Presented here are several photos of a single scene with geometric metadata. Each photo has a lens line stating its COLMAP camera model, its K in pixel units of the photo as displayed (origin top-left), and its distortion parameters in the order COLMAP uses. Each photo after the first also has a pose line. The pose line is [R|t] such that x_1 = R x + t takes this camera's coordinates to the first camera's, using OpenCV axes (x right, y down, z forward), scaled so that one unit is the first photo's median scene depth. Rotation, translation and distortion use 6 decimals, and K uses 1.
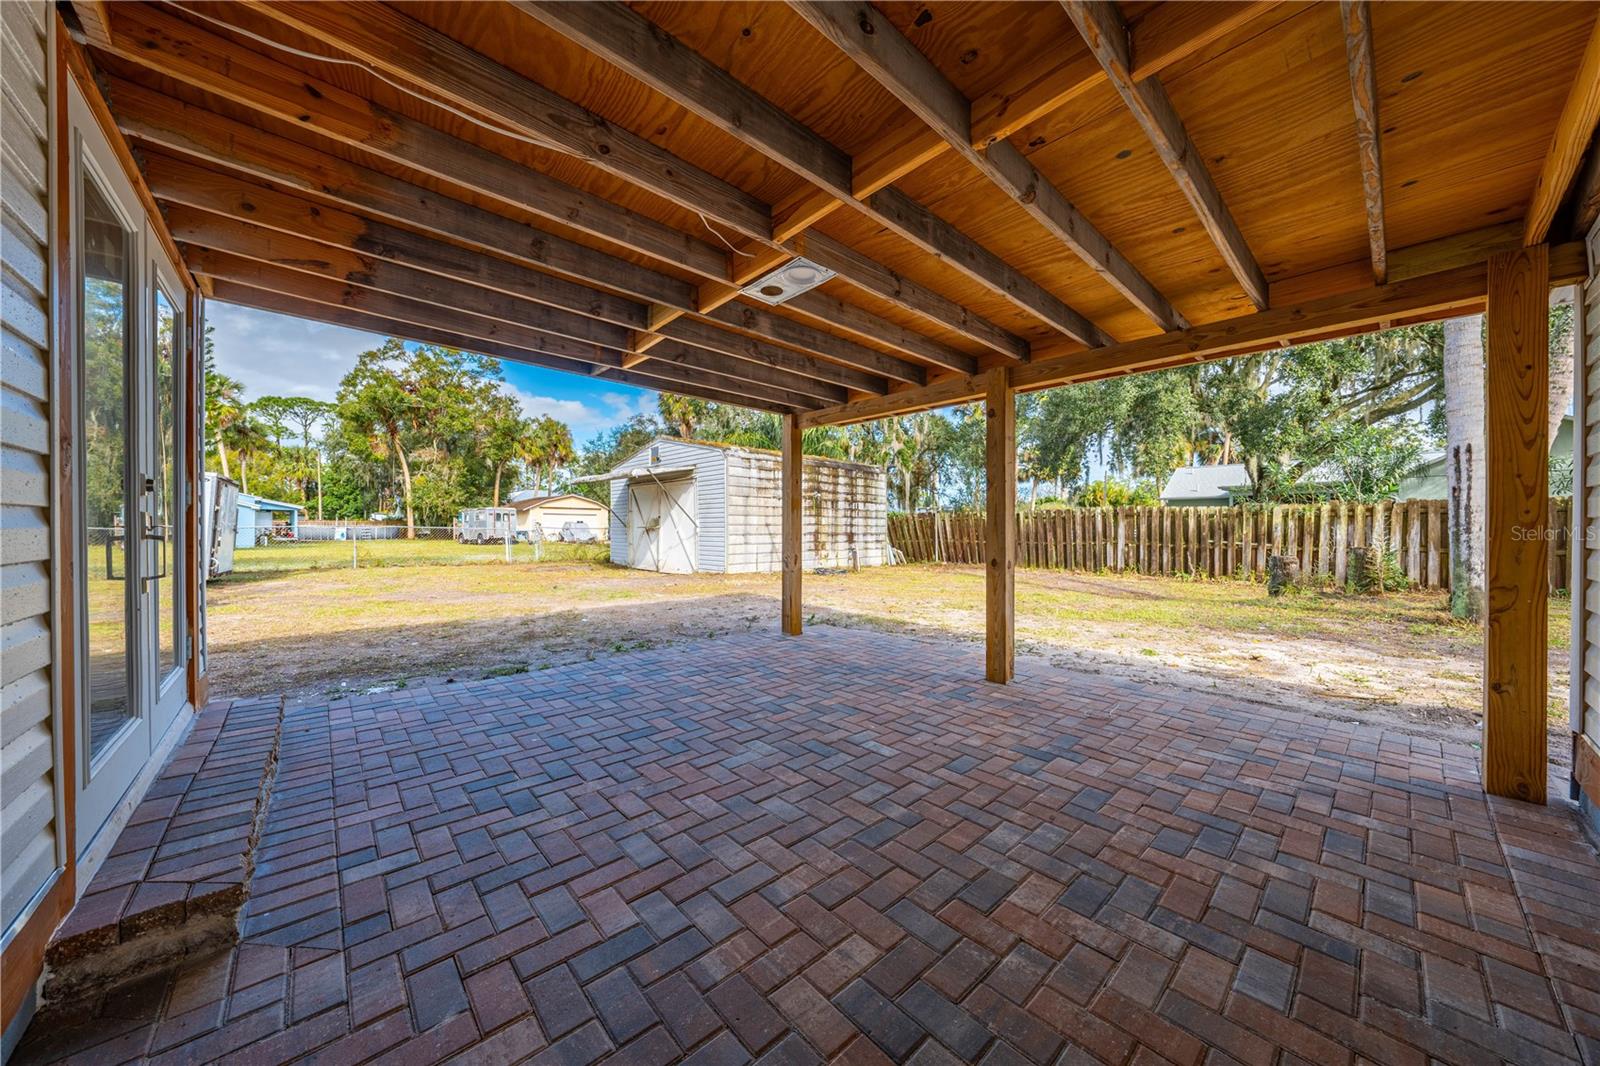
lens RADIAL K [[544.3, 0, 800.0], [0, 544.3, 533.0], [0, 0, 1]] dist [-0.017108, -0.000013]
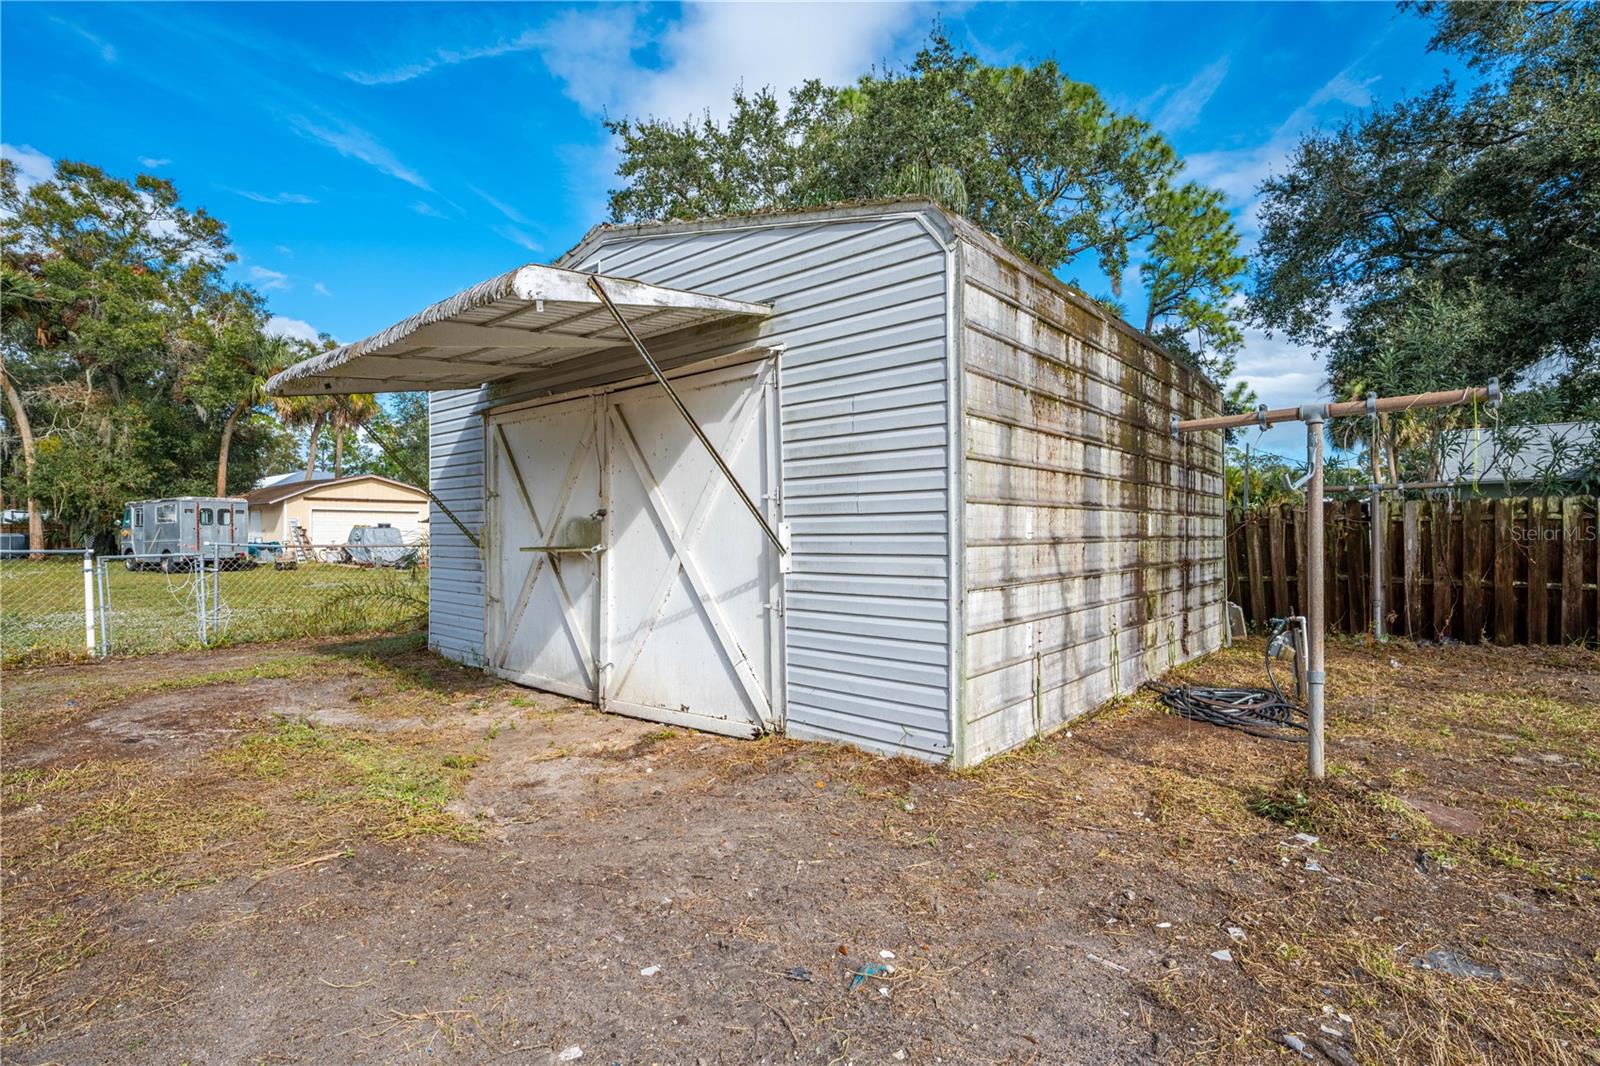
lens RADIAL K [[757.3, 0, 800.0], [0, 757.3, 533.0], [0, 0, 1]] dist [0.001367, 0.000560]
pose [[0.995147, -0.003279, 0.098349, -0.098769], [0.004121, 0.999957, -0.008365, -0.007523], [-0.098318, 0.008730, 0.995117, 0.302834]]
